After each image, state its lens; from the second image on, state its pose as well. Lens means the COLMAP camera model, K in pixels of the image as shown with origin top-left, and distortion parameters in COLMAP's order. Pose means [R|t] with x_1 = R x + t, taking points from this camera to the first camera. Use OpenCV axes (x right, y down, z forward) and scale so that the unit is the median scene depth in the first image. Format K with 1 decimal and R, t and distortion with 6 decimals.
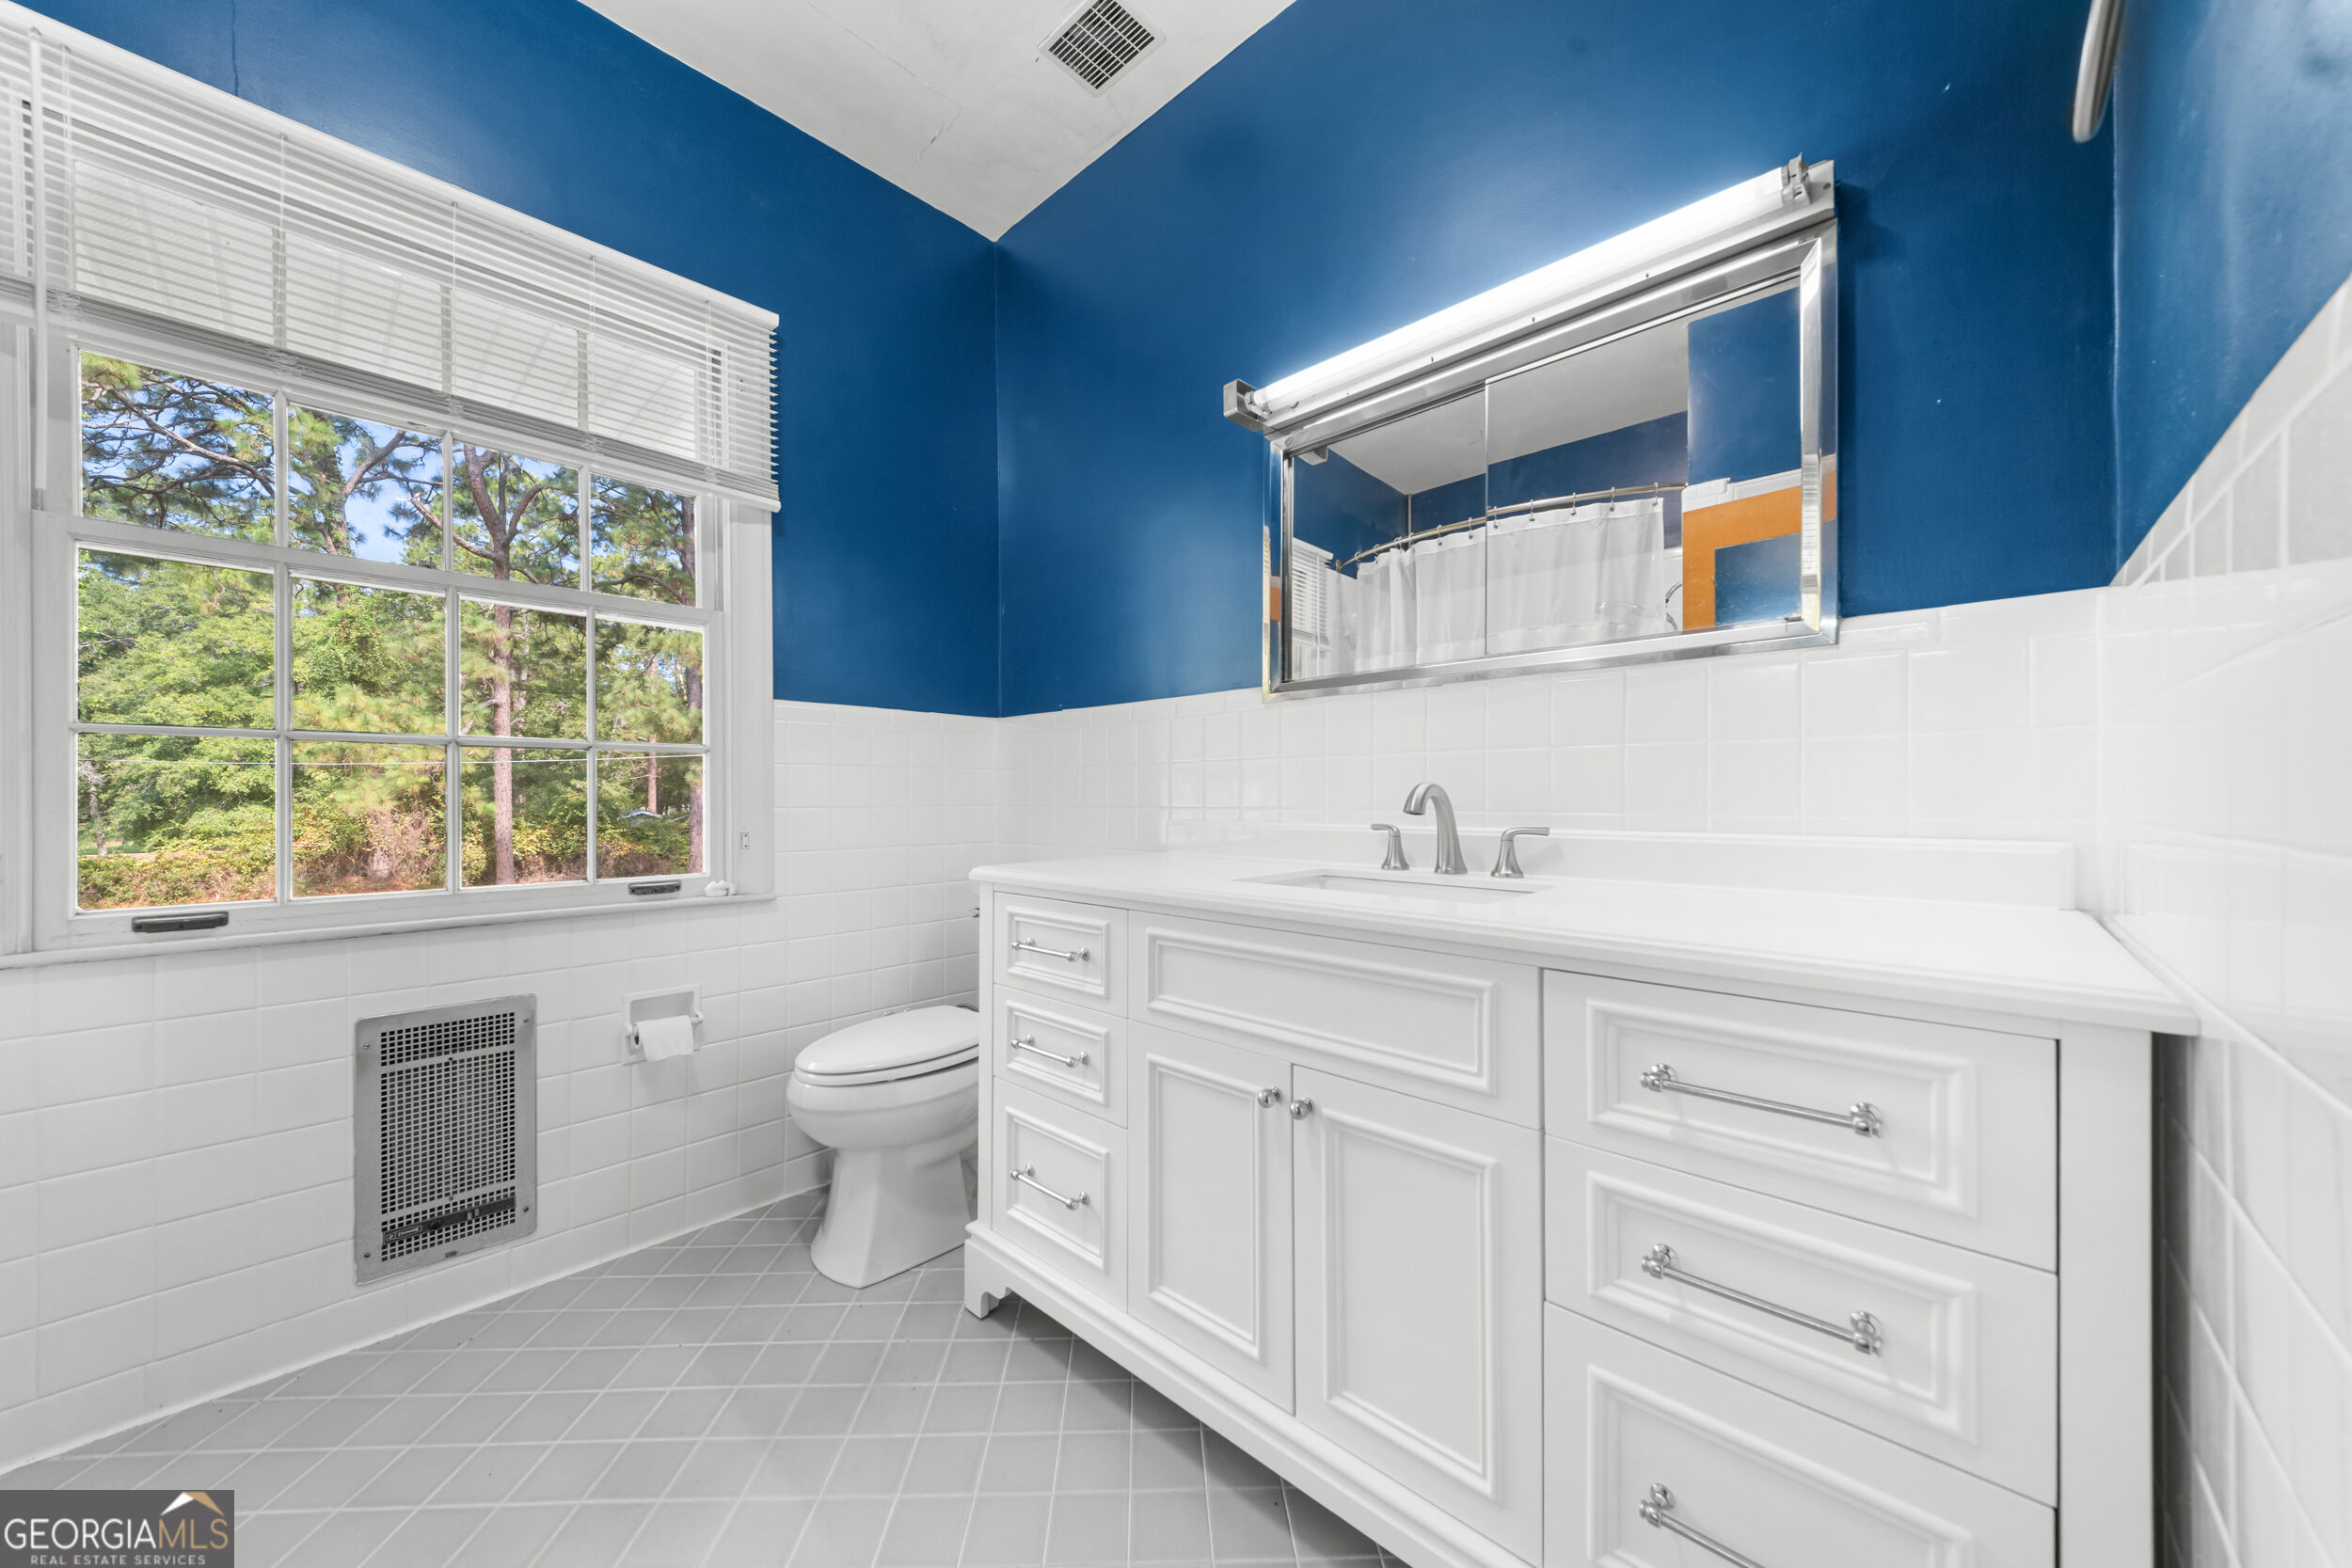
lens RADIAL K [[817.6, 0, 1180.4], [0, 817.6, 794.2], [0, 0, 1]] dist [0.009340, -0.001804]
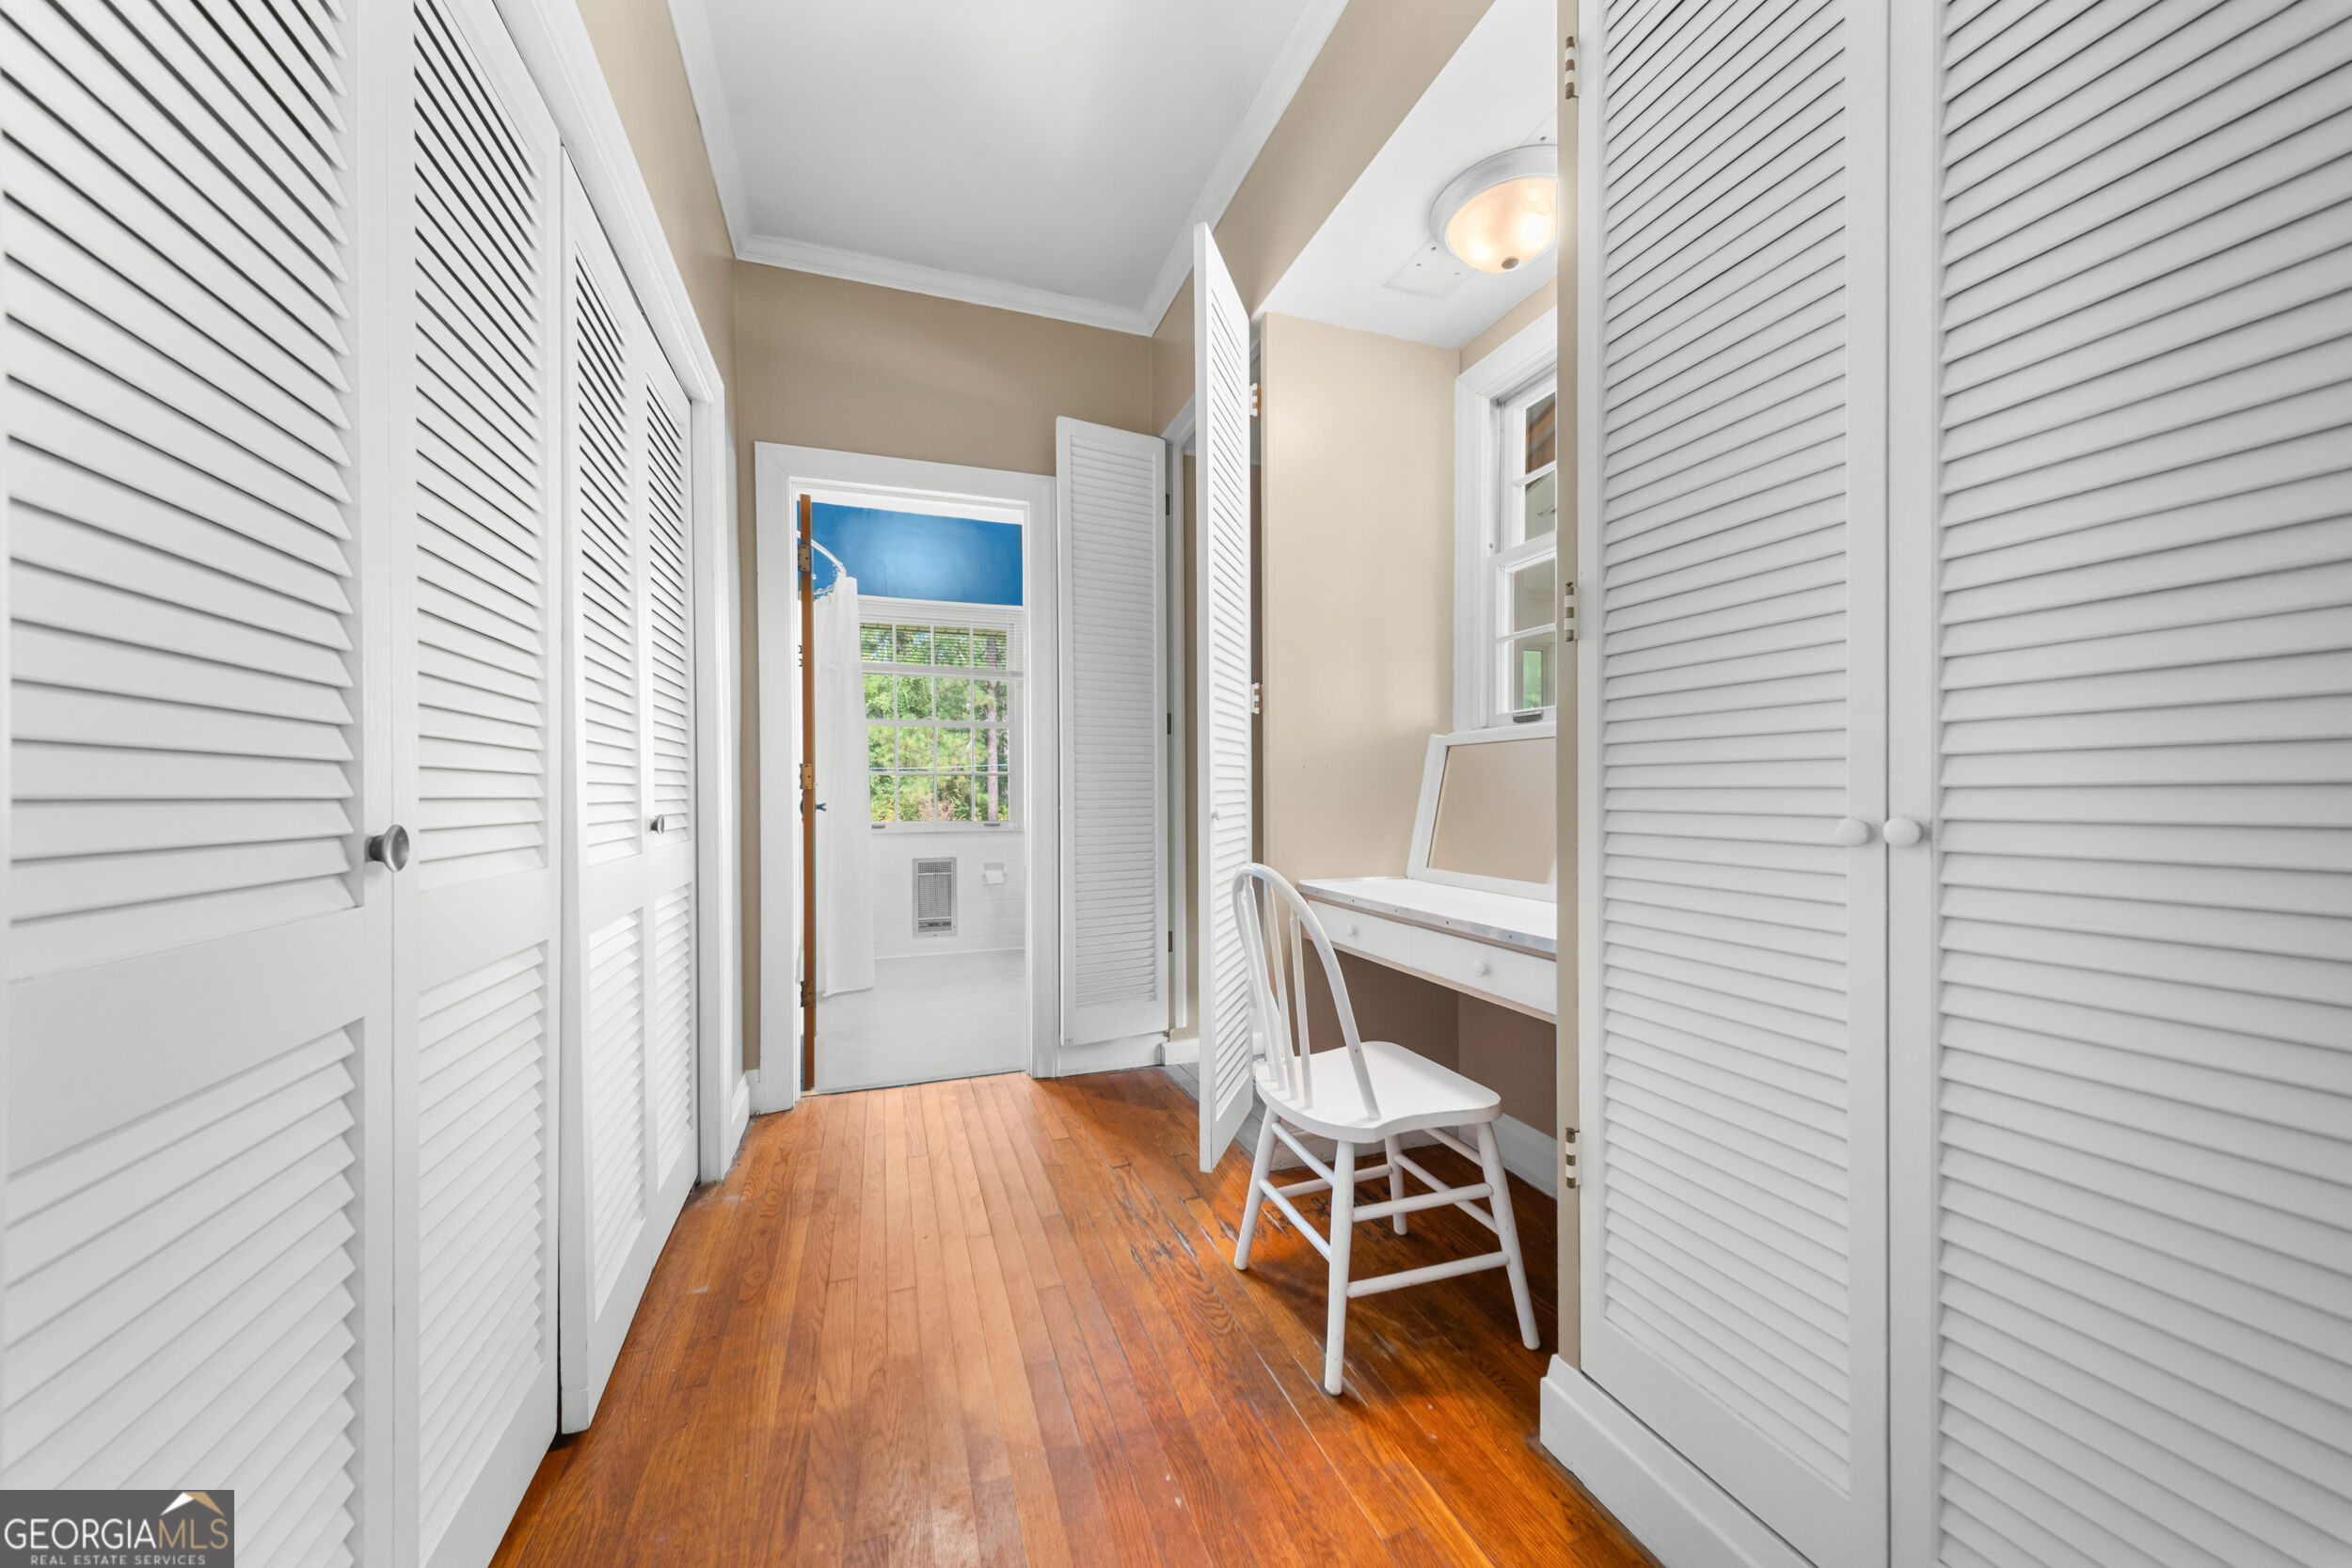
lens RADIAL K [[817.6, 0, 1169.9], [0, 817.6, 790.3], [0, 0, 1]] dist [0.009340, -0.001804]
pose [[0.886155, -0.001857, -0.463385, 1.149716], [0.004451, 0.999980, 0.004504, -0.007038], [0.463367, -0.006053, 0.886146, -1.144107]]
